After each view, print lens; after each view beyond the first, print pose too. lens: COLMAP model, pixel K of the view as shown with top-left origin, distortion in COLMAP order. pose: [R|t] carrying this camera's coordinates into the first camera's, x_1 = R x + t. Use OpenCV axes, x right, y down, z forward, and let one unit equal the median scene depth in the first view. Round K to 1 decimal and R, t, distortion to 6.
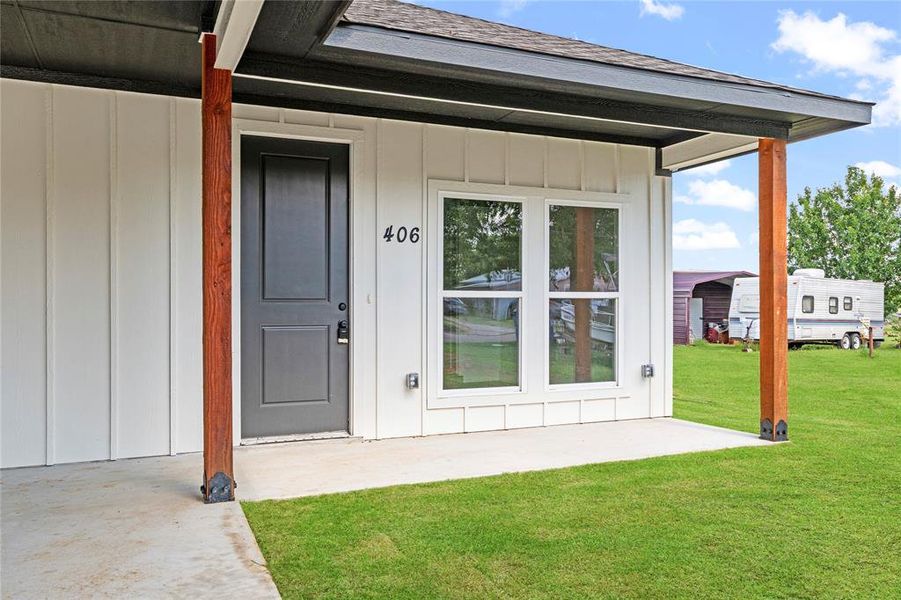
lens RADIAL K [[720.1, 0, 442.0], [0, 720.1, 298.4], [0, 0, 1]] dist [-0.011847, 0.019464]
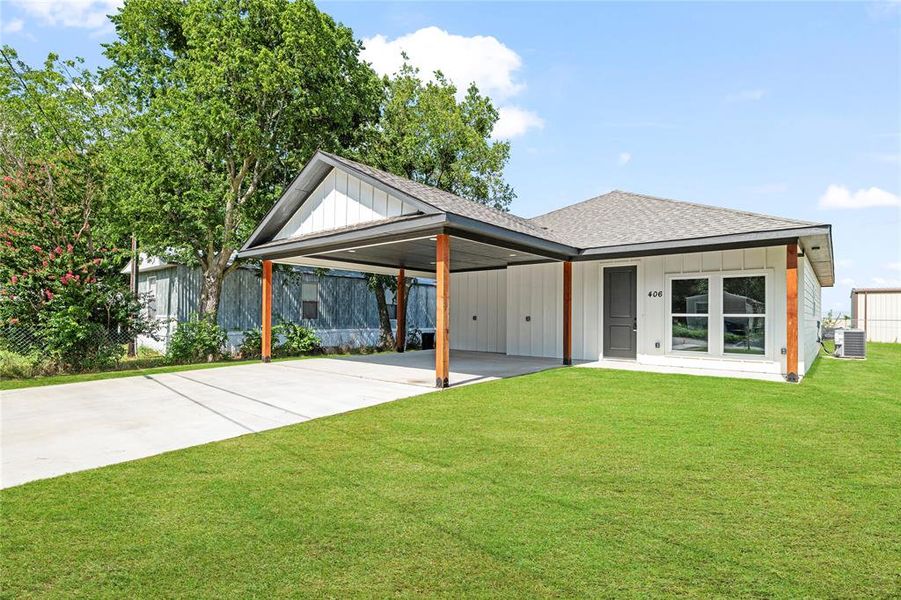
lens RADIAL K [[423.0, 0, 452.1], [0, 423.0, 304.3], [0, 0, 1]] dist [0.003359, -0.001655]
pose [[0.455881, -0.022567, -0.889755, 1.080553], [-0.002320, 0.999645, -0.026543, -0.001820], [0.890038, 0.014165, 0.455667, -0.491169]]
